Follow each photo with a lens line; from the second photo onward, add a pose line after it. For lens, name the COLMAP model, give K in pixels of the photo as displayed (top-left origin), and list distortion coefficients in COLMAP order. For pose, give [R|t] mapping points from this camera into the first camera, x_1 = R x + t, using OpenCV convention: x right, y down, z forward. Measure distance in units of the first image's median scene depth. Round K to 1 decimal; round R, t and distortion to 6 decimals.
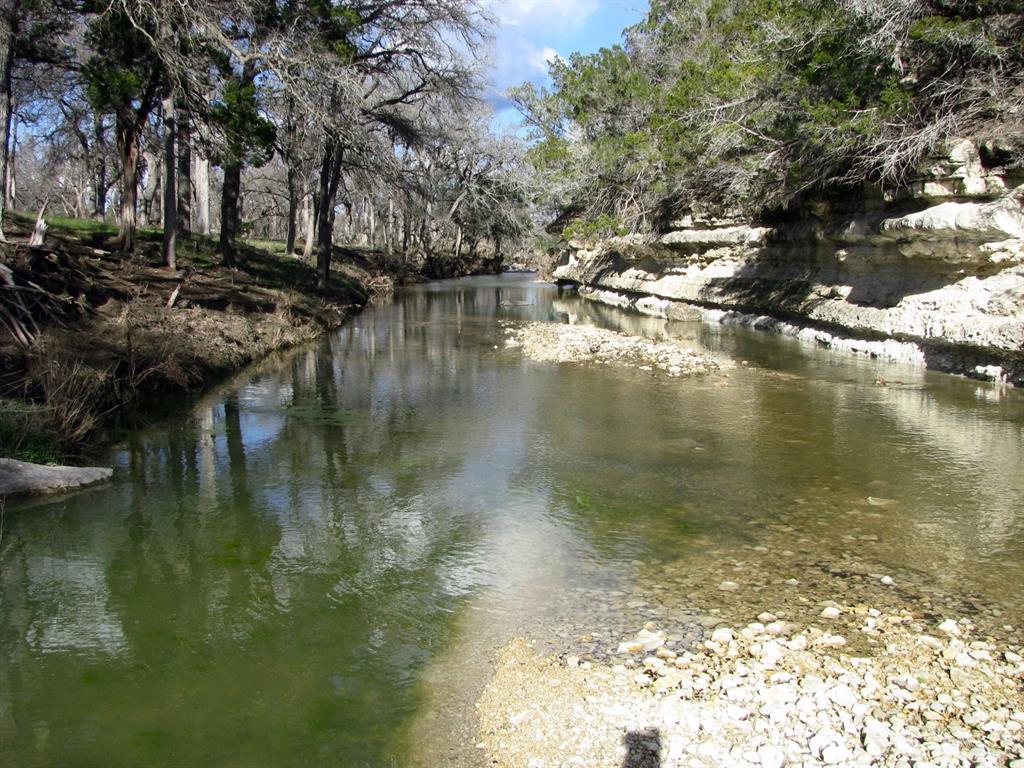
lens RADIAL K [[1097.9, 0, 484.7], [0, 1097.9, 385.4], [0, 0, 1]] dist [-0.228011, 0.310141]
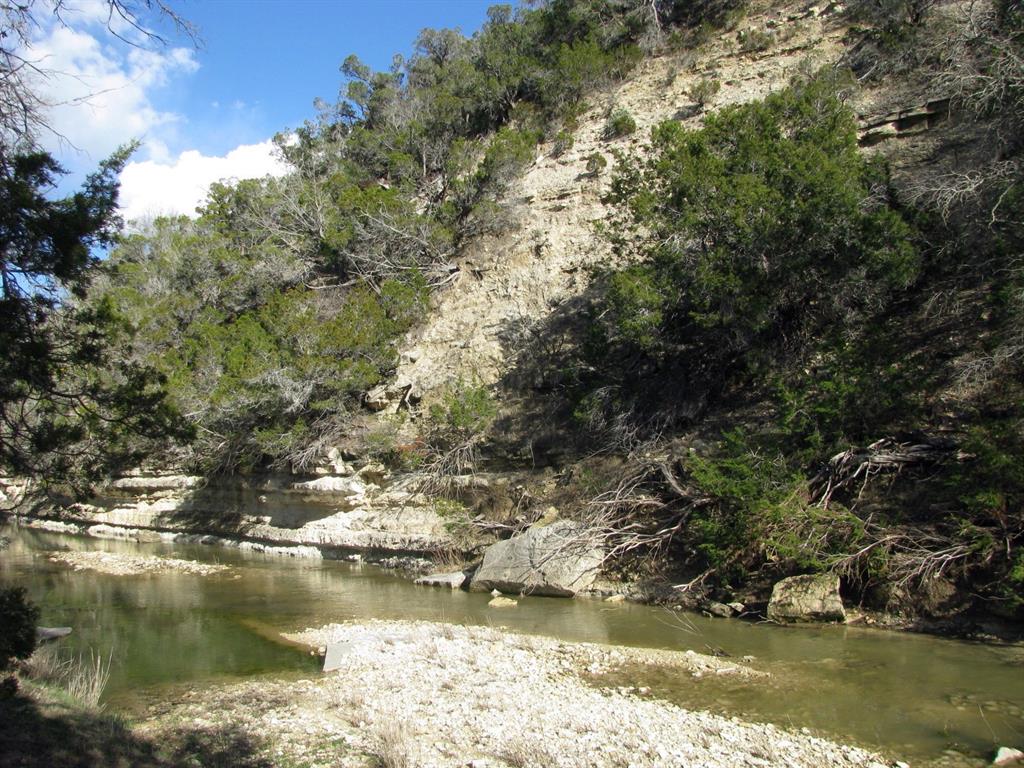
lens RADIAL K [[1097.9, 0, 484.7], [0, 1097.9, 385.4], [0, 0, 1]] dist [-0.228011, 0.310141]
pose [[0.822296, -0.008931, 0.568990, -0.271803], [0.113672, 0.982303, -0.148858, 0.001044], [-0.557592, 0.187084, 0.808759, -0.482505]]
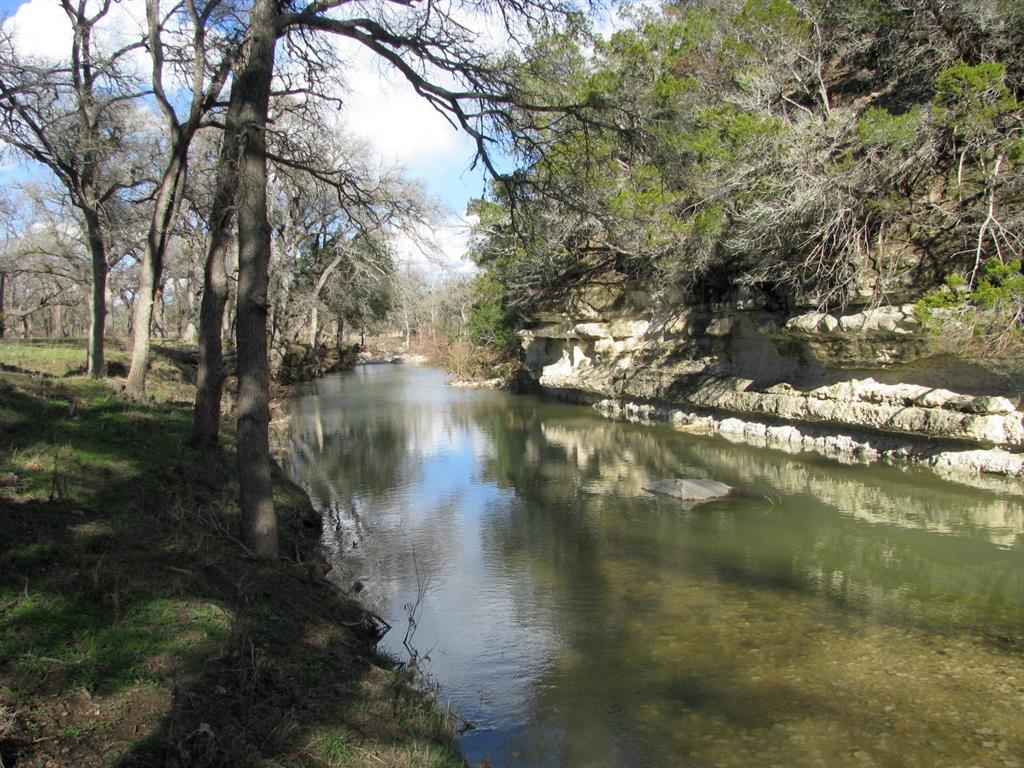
lens RADIAL K [[1097.9, 0, 484.7], [0, 1097.9, 385.4], [0, 0, 1]] dist [-0.228011, 0.310141]
pose [[0.981162, -0.049665, 0.186696, -0.158801], [0.063054, 0.995794, -0.066471, -0.118513], [-0.182610, 0.076990, 0.980166, 0.806204]]
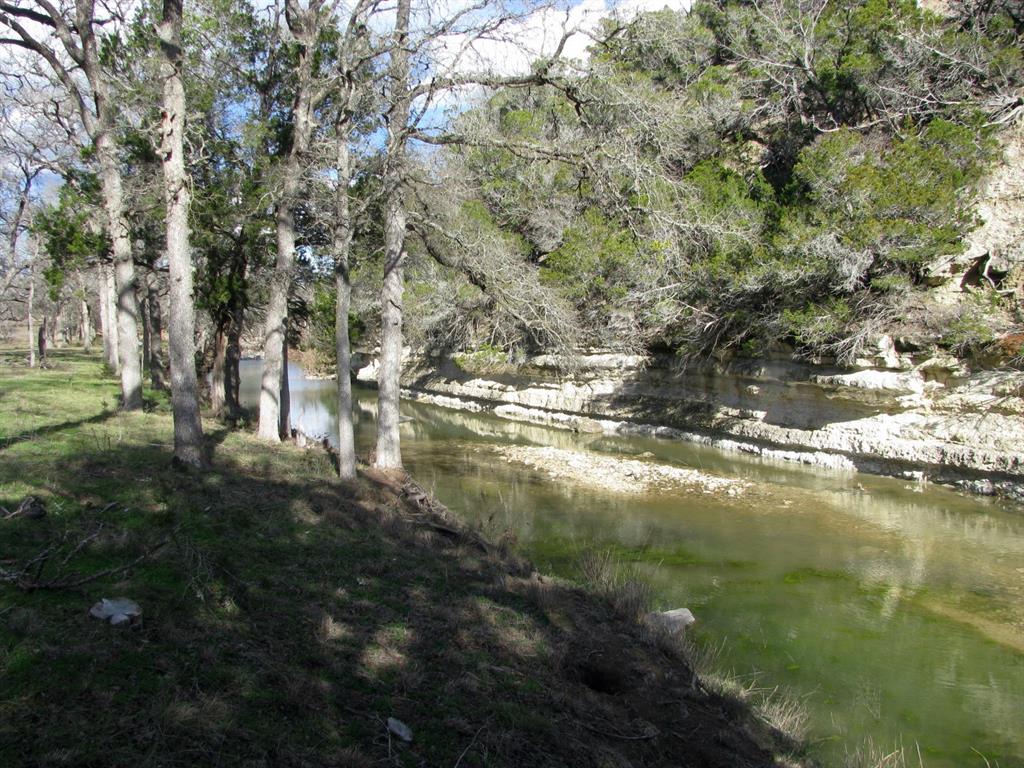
lens RADIAL K [[1097.9, 0, 484.7], [0, 1097.9, 385.4], [0, 0, 1]] dist [-0.228011, 0.310141]
pose [[0.943457, -0.065346, 0.324990, -0.350461], [0.083287, 0.995657, -0.041588, -0.069971], [-0.320861, 0.066304, 0.944803, -0.191682]]
